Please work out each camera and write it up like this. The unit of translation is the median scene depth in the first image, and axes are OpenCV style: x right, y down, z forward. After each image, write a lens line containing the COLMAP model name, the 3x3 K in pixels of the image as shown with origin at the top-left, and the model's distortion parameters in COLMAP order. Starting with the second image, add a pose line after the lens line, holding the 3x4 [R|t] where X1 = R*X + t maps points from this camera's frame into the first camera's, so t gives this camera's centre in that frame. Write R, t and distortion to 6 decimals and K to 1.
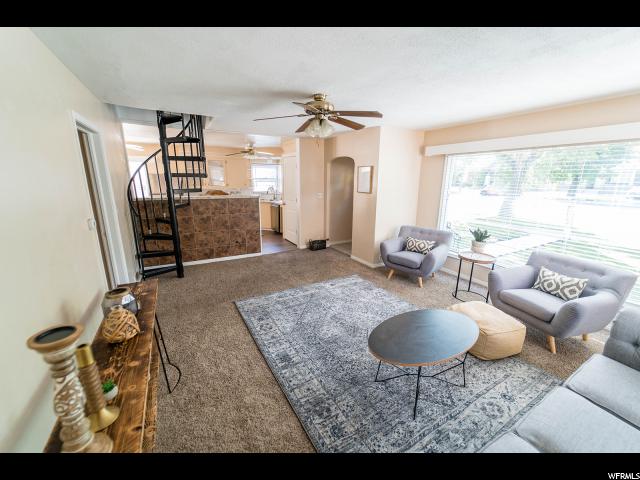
lens RADIAL K [[256.3, 0, 319.0], [0, 256.3, 238.2], [0, 0, 1]] dist [0.000375, -0.000120]
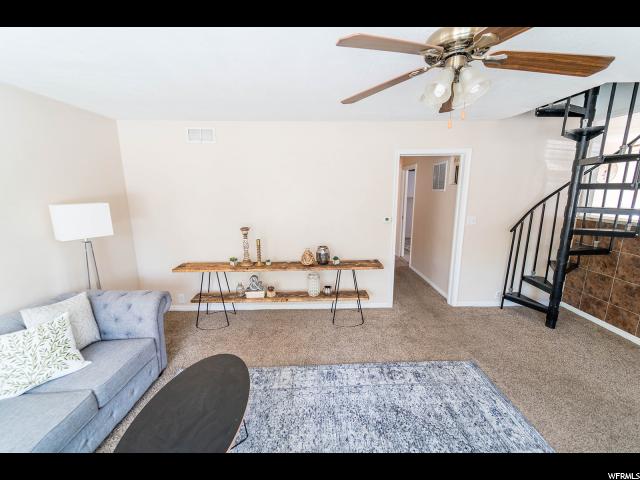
lens RADIAL K [[258.2, 0, 319.1], [0, 258.2, 238.5], [0, 0, 1]] dist [0.000675, -0.000011]
pose [[-0.472671, 0.159158, -0.866748, 0.376794], [-0.201250, 0.938068, 0.282004, -0.163987], [0.857952, 0.307728, -0.411367, 0.694866]]
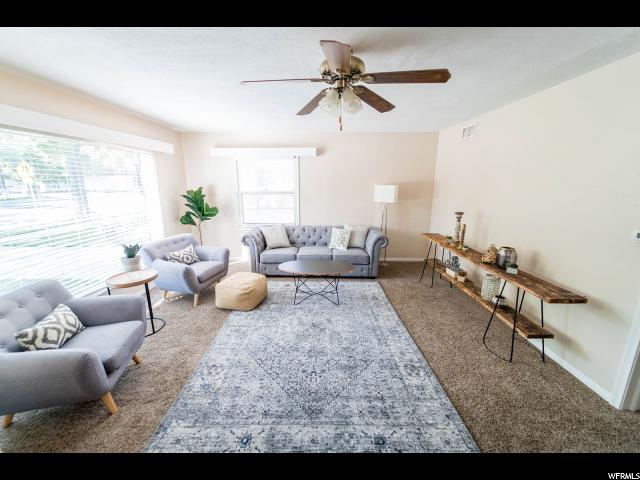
lens RADIAL K [[256.3, 0, 319.0], [0, 256.3, 238.2], [0, 0, 1]] dist [0.000375, -0.000120]
pose [[-0.868351, -0.119168, 0.481421, -0.201370], [0.104908, 0.904602, 0.413145, -0.254957], [-0.484728, 0.409260, -0.773011, 1.097983]]
